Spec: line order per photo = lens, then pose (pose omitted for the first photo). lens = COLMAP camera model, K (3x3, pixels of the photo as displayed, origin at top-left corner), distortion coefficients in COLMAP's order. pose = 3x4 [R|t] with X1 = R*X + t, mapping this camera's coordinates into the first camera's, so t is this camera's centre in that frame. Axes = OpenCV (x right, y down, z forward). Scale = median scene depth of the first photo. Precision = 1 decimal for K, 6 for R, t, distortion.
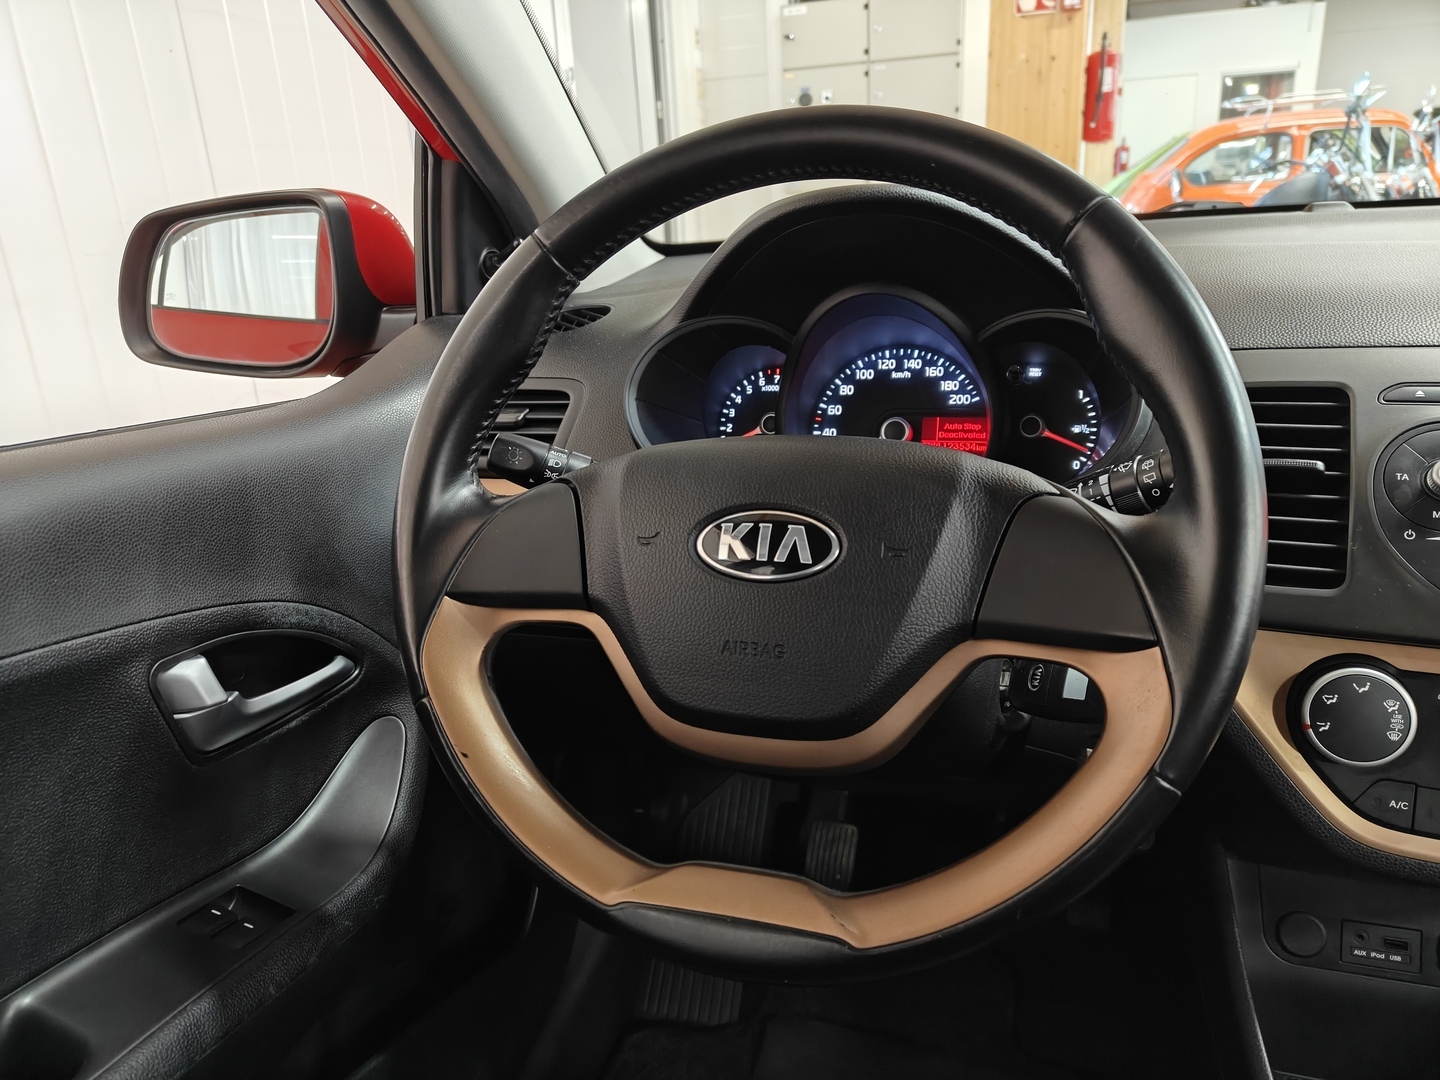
lens RADIAL K [[986.0, 0, 720.0], [0, 986.0, 540.0], [0, 0, 1]] dist [-0.002364, -0.003730]
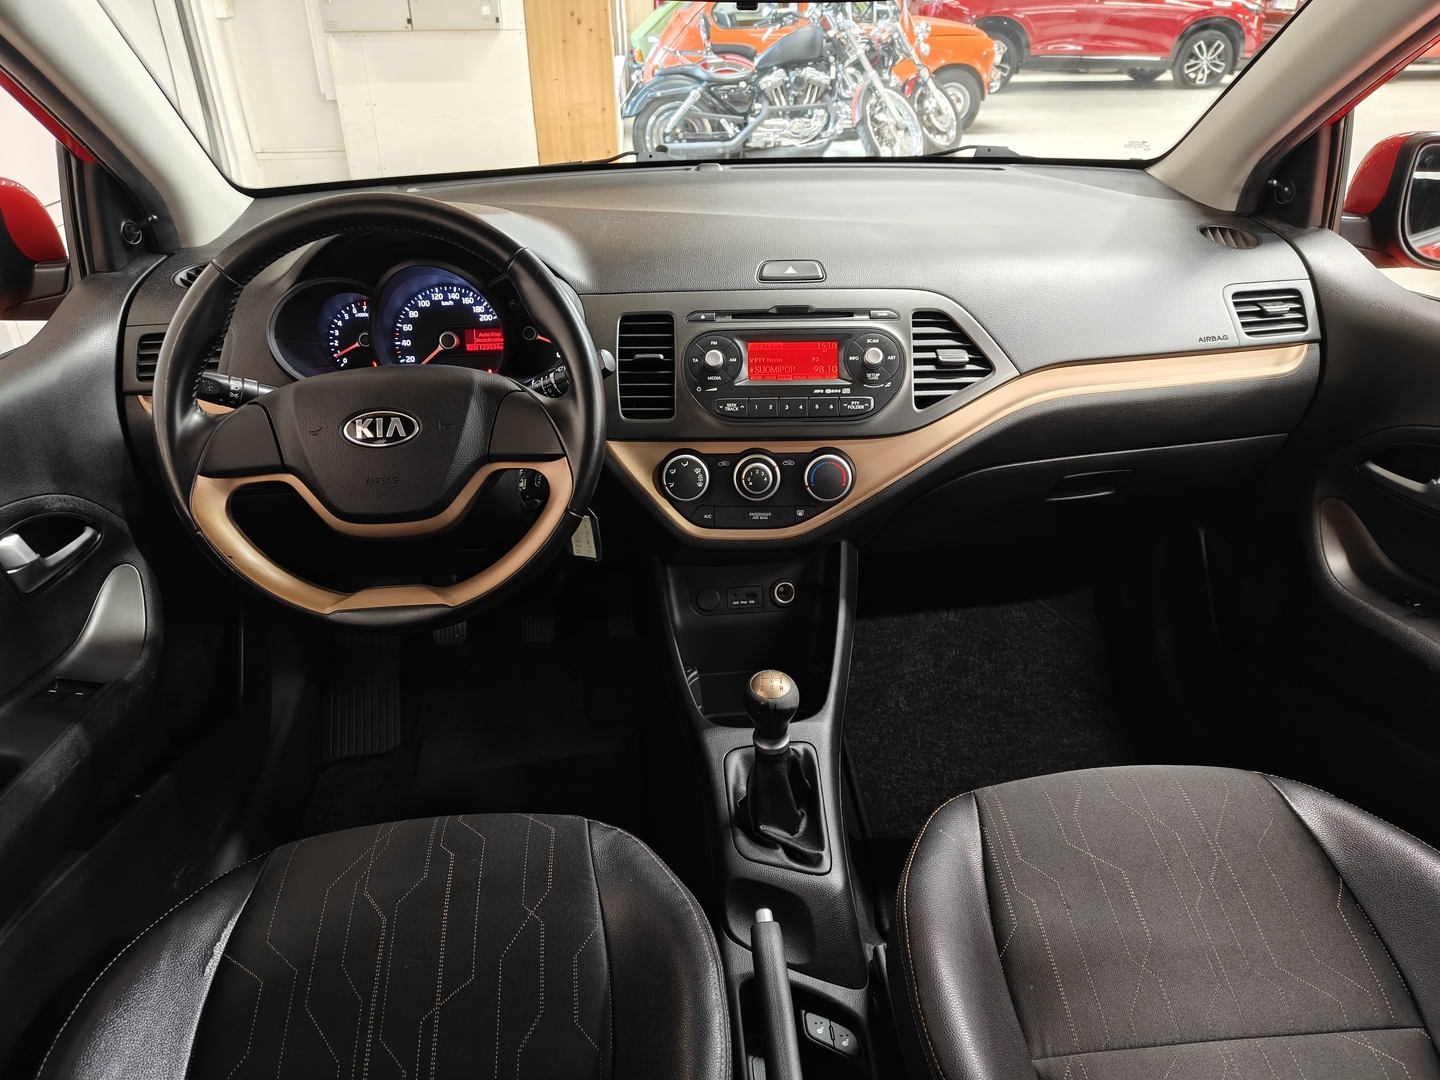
lens RADIAL K [[986.0, 0, 720.0], [0, 986.0, 540.0], [0, 0, 1]] dist [-0.002364, -0.003730]
pose [[0.917563, -0.149995, 0.368212, -0.057801], [0.085913, 0.979028, 0.184726, -0.053224], [-0.388198, -0.137863, 0.911206, -0.704833]]
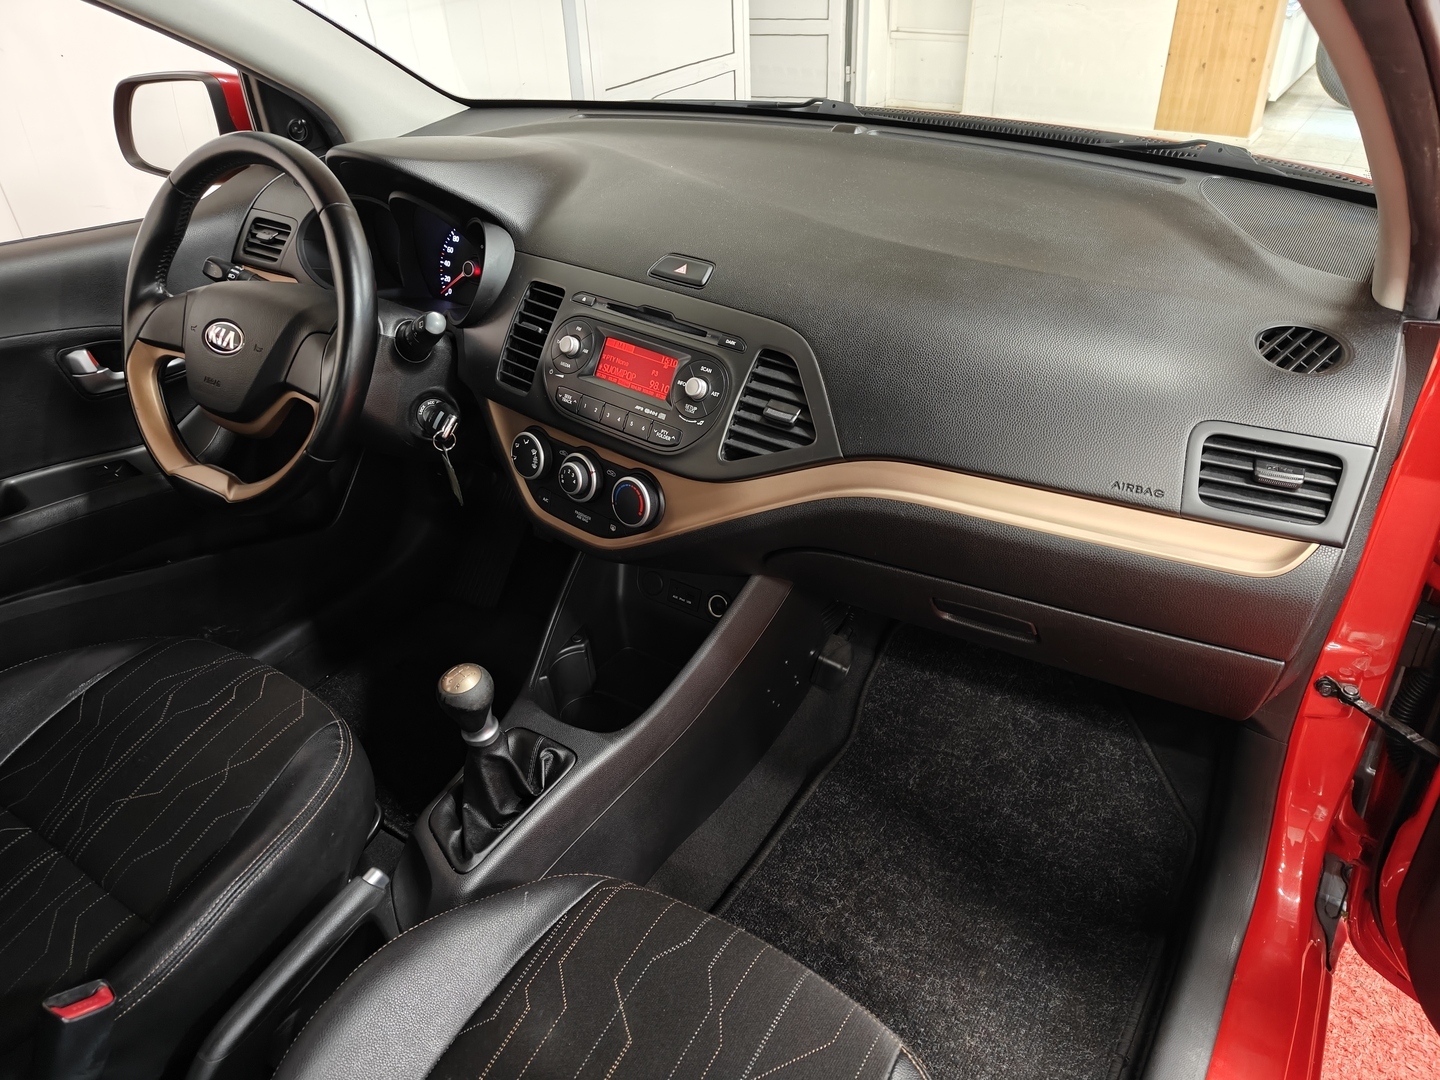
lens RADIAL K [[988.3, 0, 748.1], [0, 988.3, 544.1], [0, 0, 1]] dist [0.016329, -0.001157]
pose [[0.964233, 0.173380, -0.200485, 1.129404], [-0.109726, 0.949635, 0.293520, -0.225606], [0.241278, -0.261023, 0.934693, -0.656210]]
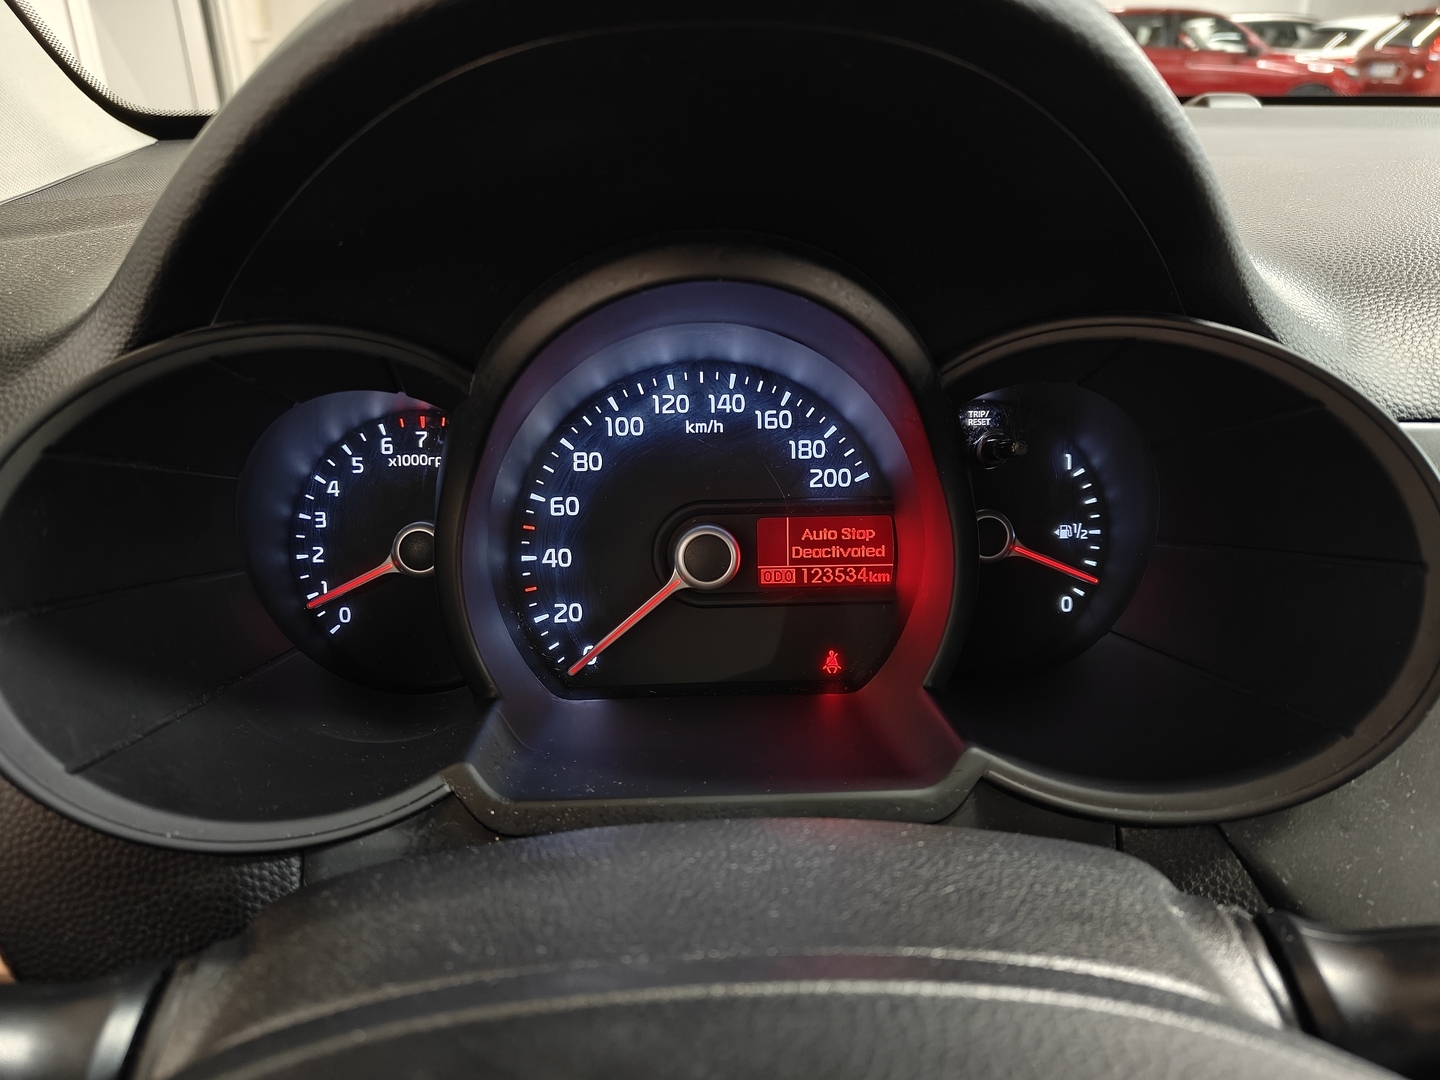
lens RADIAL K [[1013.9, 0, 720.0], [0, 1013.9, 540.0], [0, 0, 1]] dist [0.098481, -0.229897]
pose [[0.933762, -0.095171, 0.345008, 0.022205], [0.065301, 0.993119, 0.097219, -0.170574], [-0.351887, -0.068250, 0.933551, 0.581518]]
